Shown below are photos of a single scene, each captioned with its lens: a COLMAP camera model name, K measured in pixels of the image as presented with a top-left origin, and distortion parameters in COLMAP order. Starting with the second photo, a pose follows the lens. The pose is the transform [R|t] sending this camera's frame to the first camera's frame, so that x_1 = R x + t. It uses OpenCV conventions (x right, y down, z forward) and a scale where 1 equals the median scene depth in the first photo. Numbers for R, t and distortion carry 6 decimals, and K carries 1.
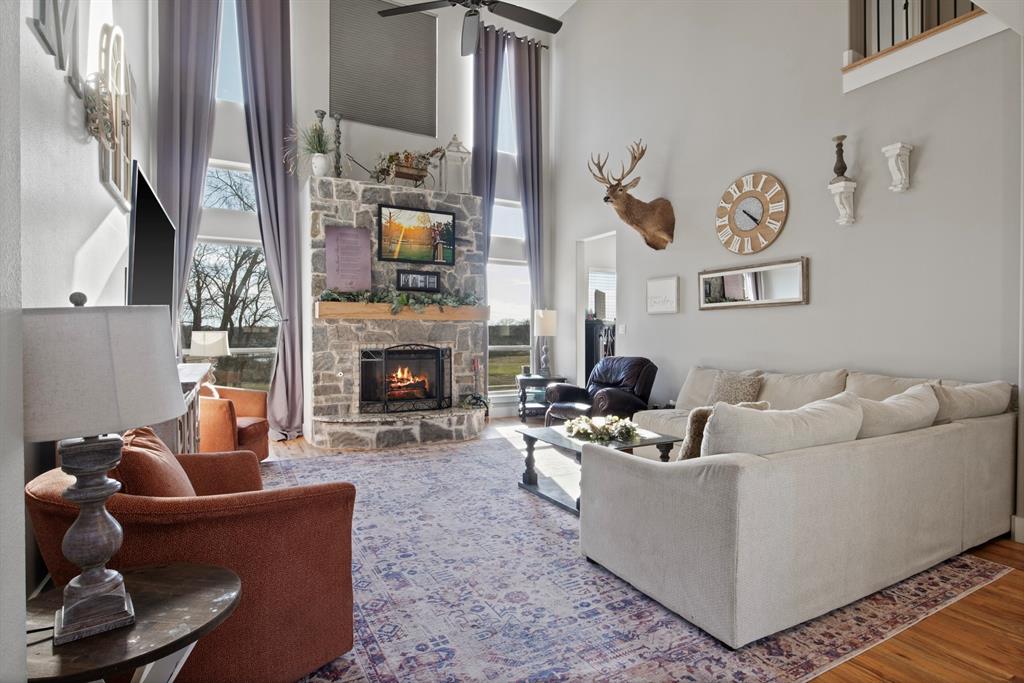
lens RADIAL K [[519.0, 0, 510.6], [0, 519.0, 339.1], [0, 0, 1]] dist [-0.003146, -0.000201]
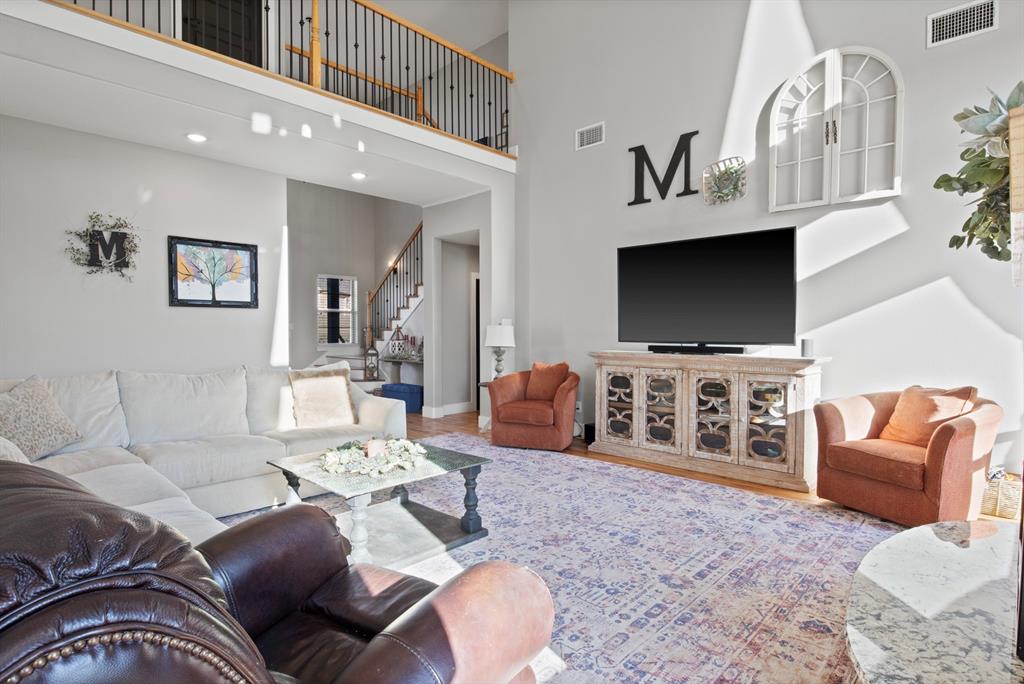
lens RADIAL K [[528.0, 0, 513.8], [0, 528.0, 343.4], [0, 0, 1]] dist [-0.009639, -0.000928]
pose [[-0.950780, 0.009362, -0.309725, 0.144098], [0.000518, 0.999590, 0.028626, -0.005909], [0.309866, 0.027057, -0.950395, 1.185143]]
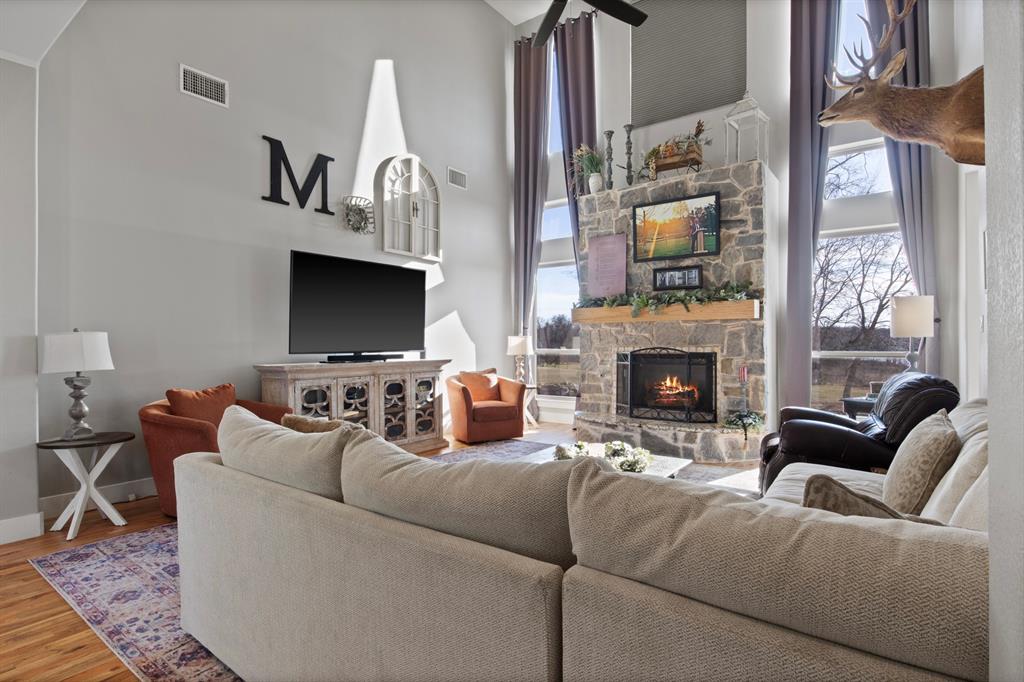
lens RADIAL K [[519.0, 0, 510.6], [0, 519.0, 338.6], [0, 0, 1]] dist [-0.003146, -0.000201]
pose [[0.428520, -0.006040, -0.903512, 0.547084], [0.001235, 0.999981, -0.006099, -0.001002], [0.903531, 0.001498, 0.428520, 0.368465]]
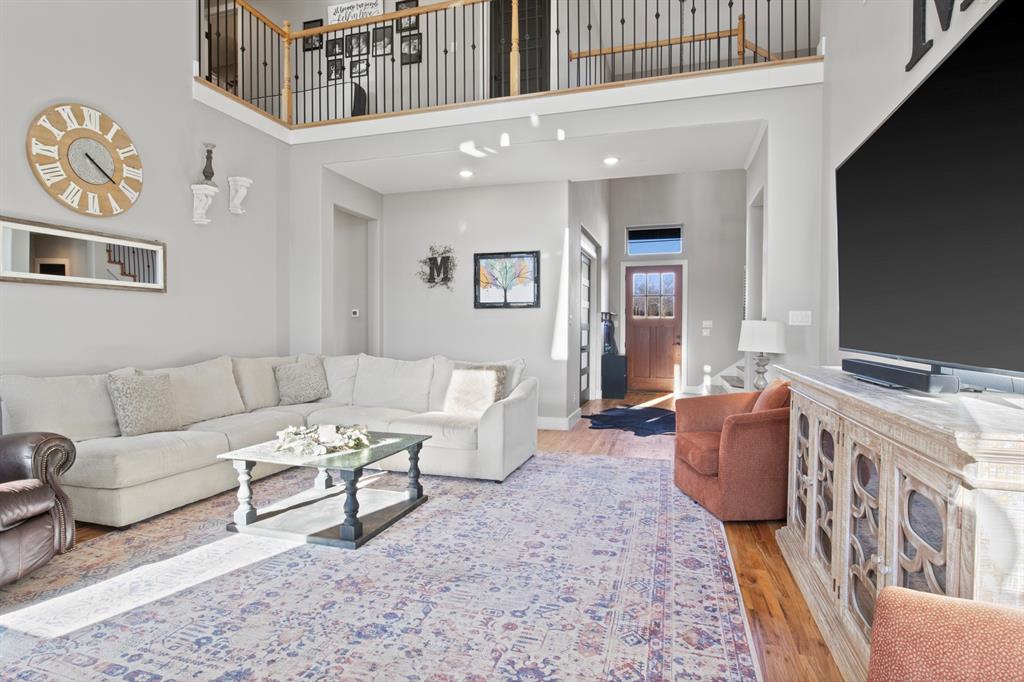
lens RADIAL K [[528.0, 0, 513.8], [0, 528.0, 342.4], [0, 0, 1]] dist [-0.009639, -0.000928]
pose [[-0.701380, -0.019560, 0.712519, -0.420929], [0.000638, 0.999606, 0.028069, -0.002565], [-0.712787, 0.020141, -0.701091, 0.919261]]
